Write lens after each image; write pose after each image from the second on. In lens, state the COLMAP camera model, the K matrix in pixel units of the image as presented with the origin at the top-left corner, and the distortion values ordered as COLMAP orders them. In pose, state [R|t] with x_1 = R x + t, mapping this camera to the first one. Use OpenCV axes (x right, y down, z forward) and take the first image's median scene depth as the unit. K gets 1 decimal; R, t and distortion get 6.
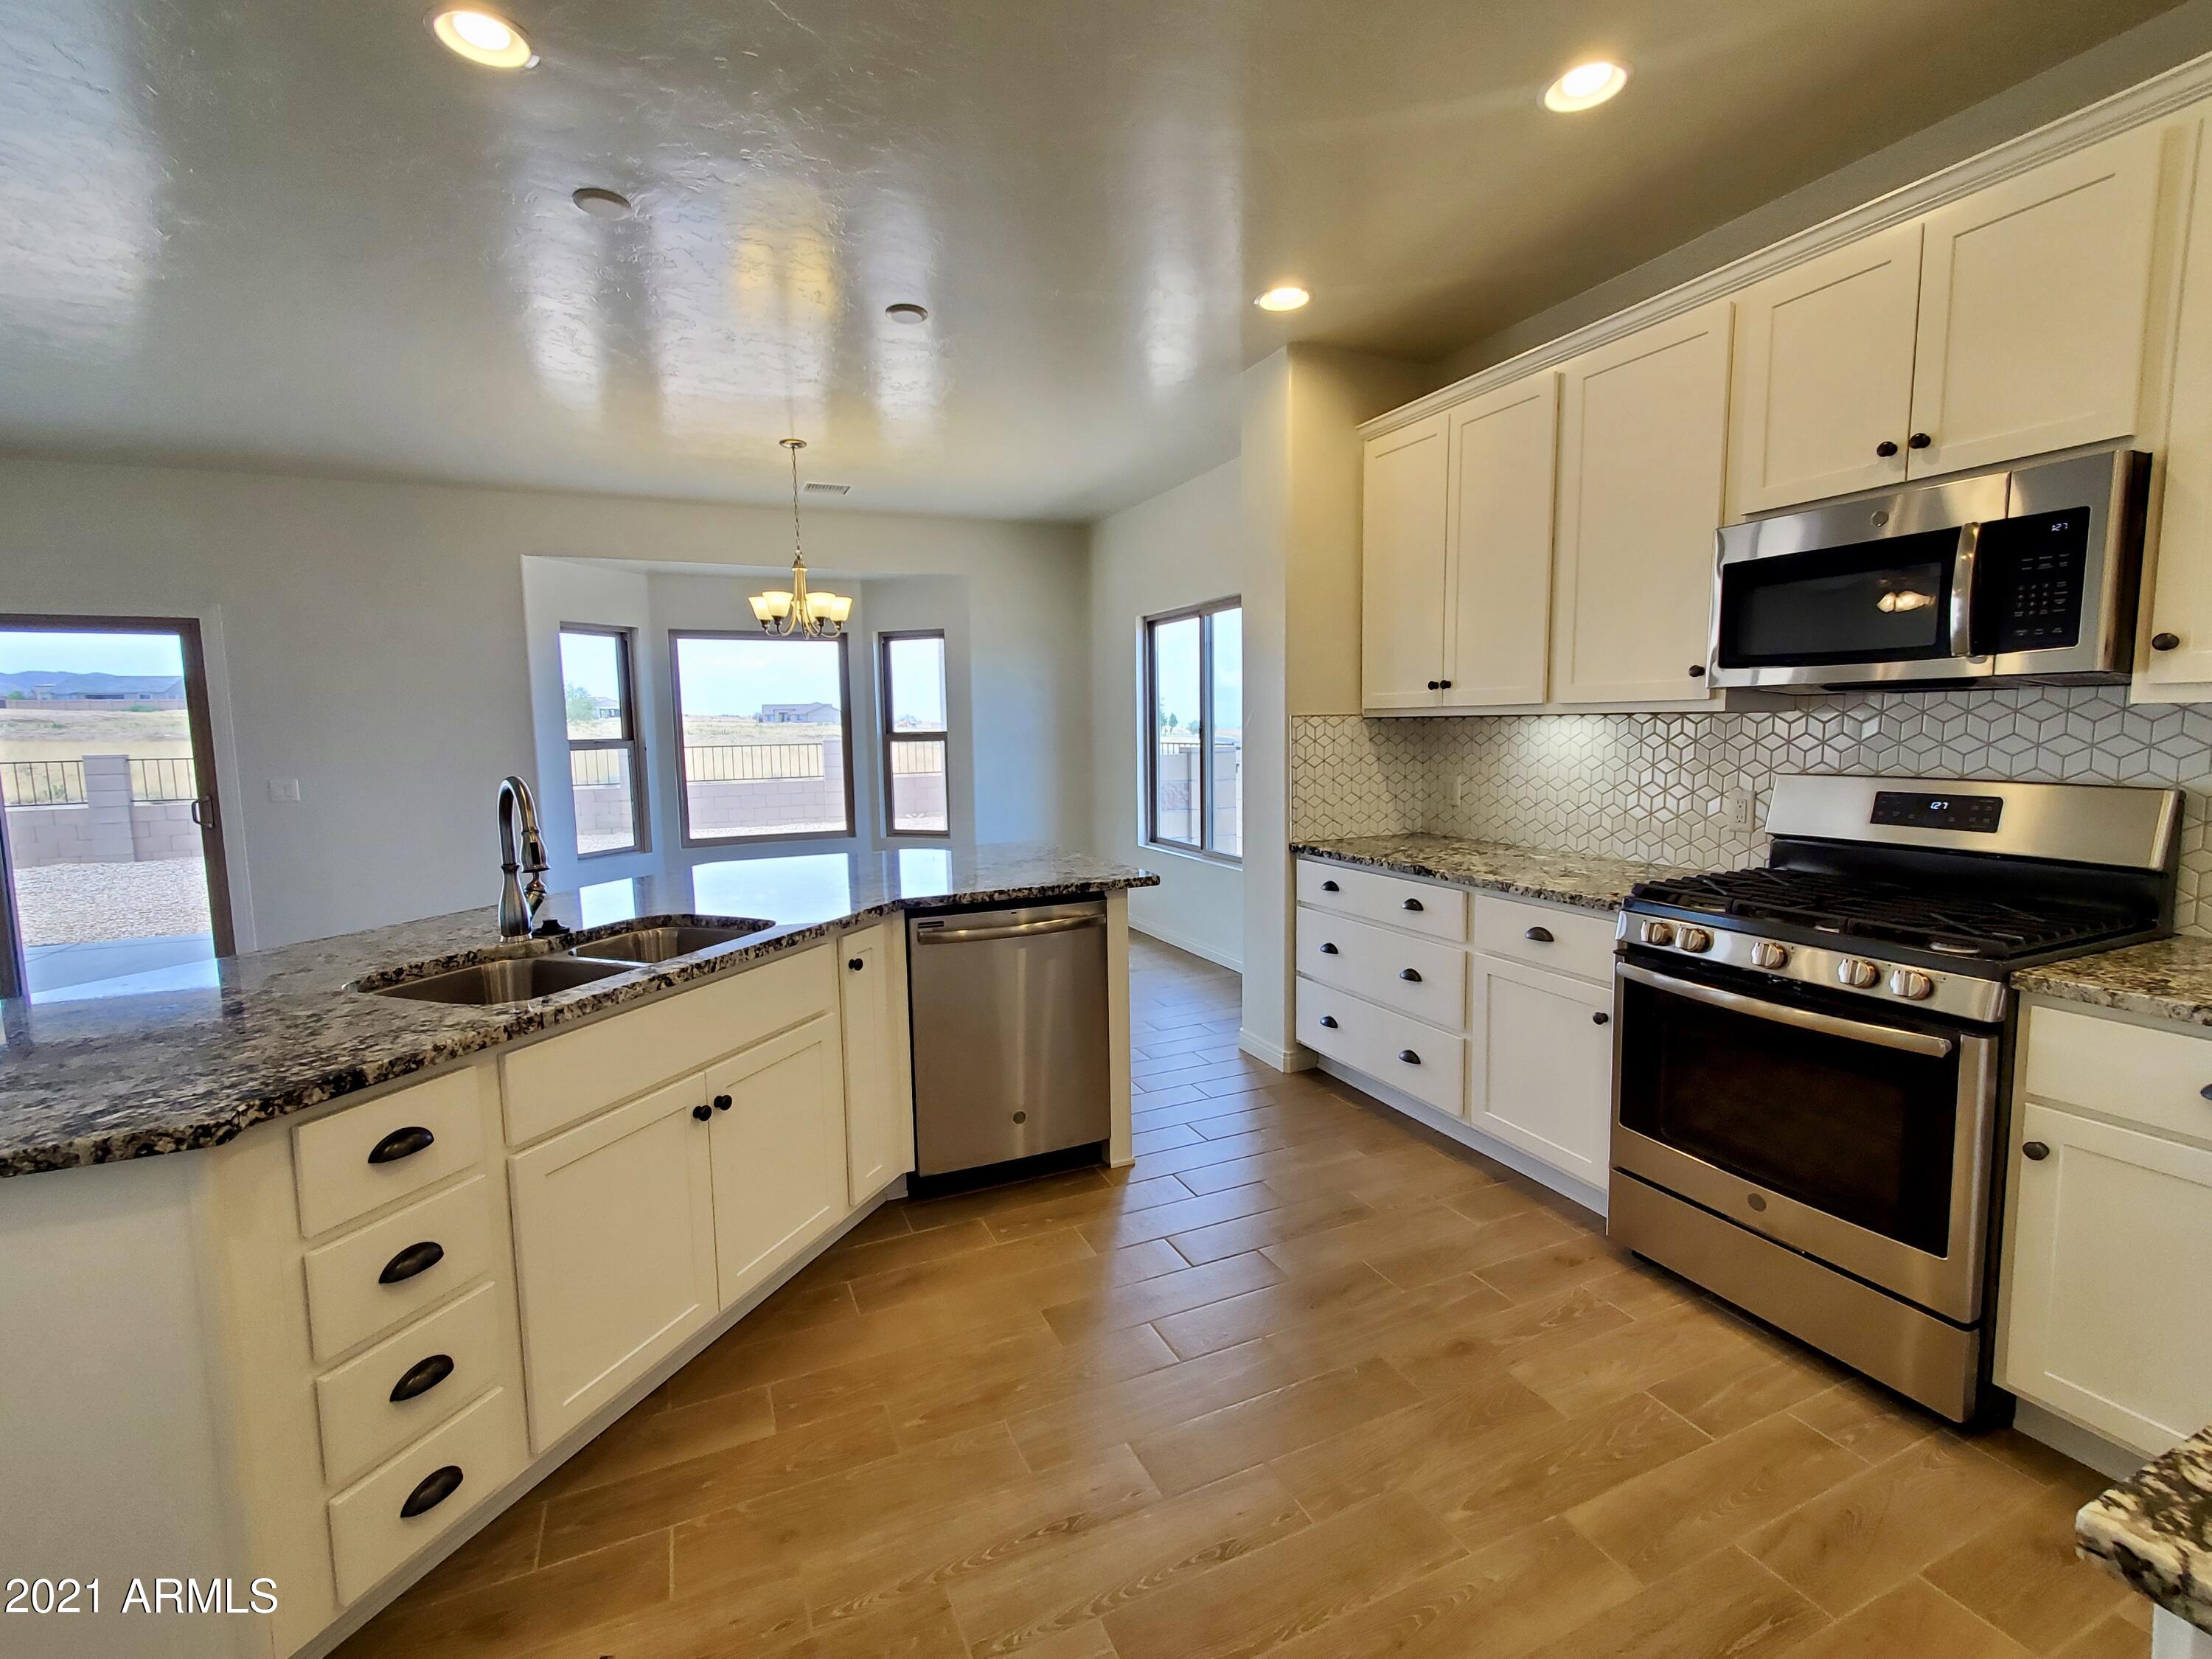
lens RADIAL K [[982.9, 0, 1106.0], [0, 982.9, 829.5], [0, 0, 1]] dist [-0.000297, -0.000050]
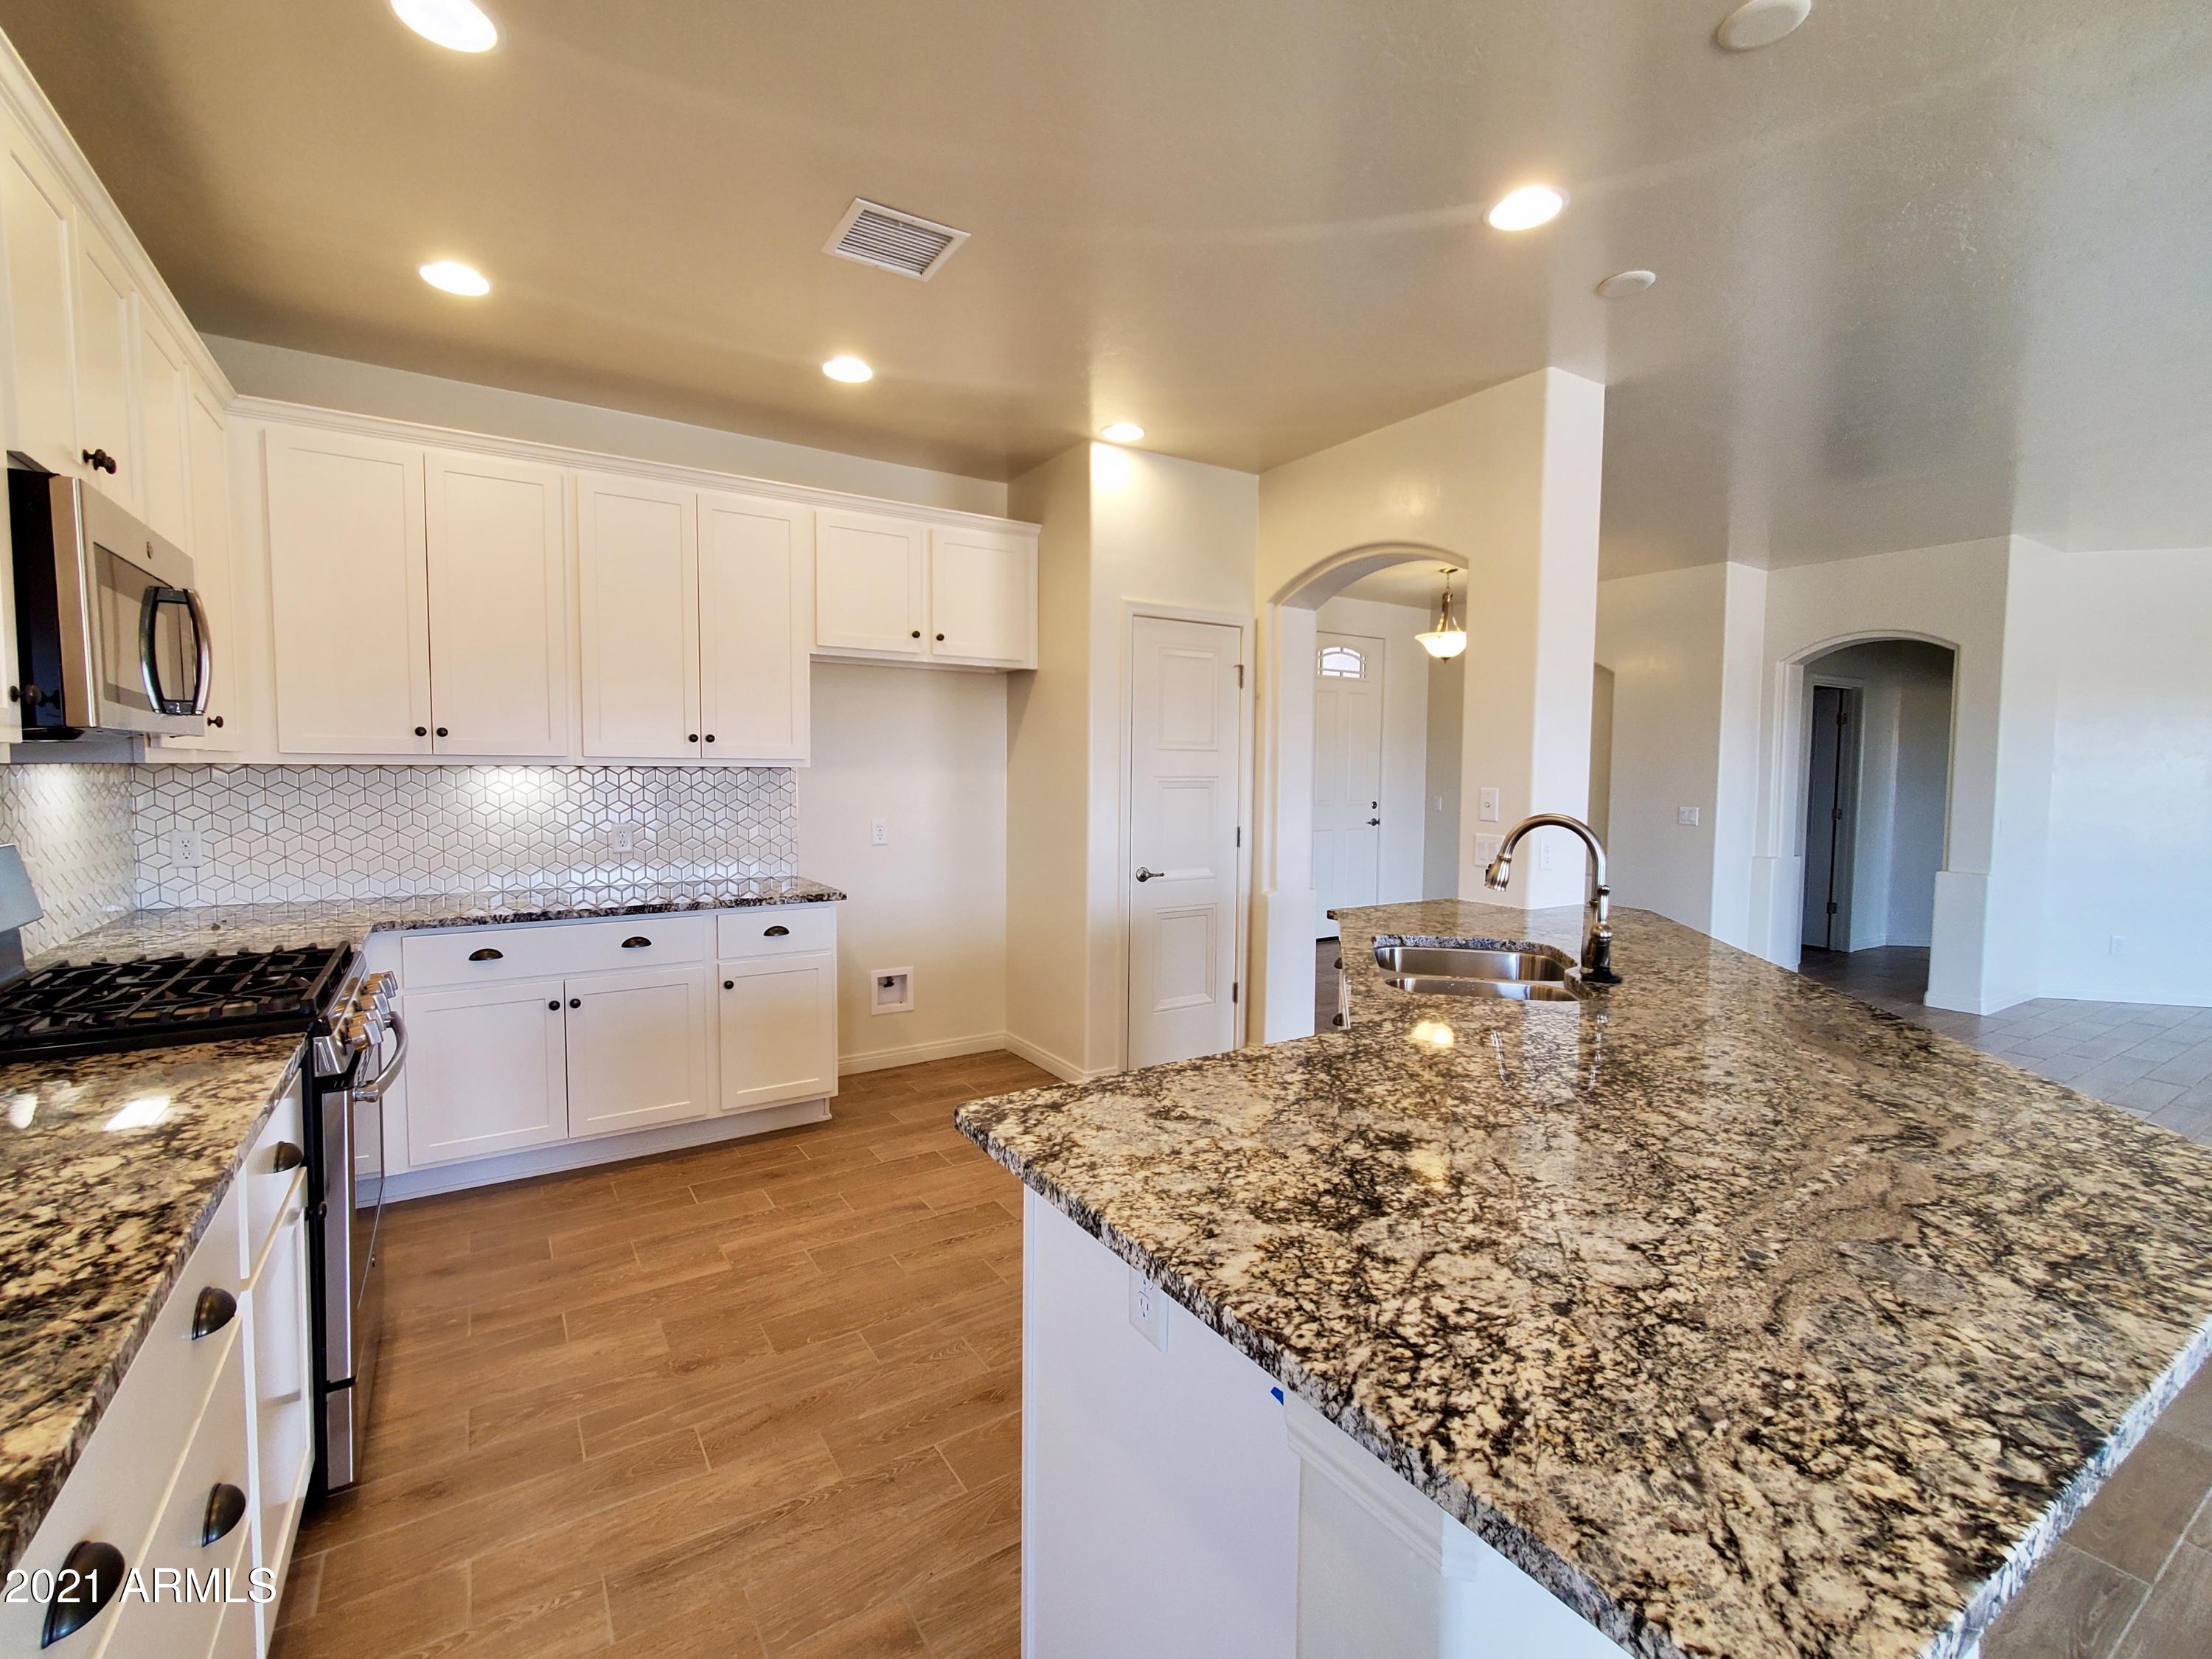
lens RADIAL K [[982.9, 0, 1106.0], [0, 982.9, 829.5], [0, 0, 1]] dist [-0.000297, -0.000050]
pose [[-0.149451, -0.050950, 0.987456, -0.693998], [0.100951, 0.992667, 0.066497, -0.053936], [-0.983602, 0.109623, -0.143211, 0.538984]]
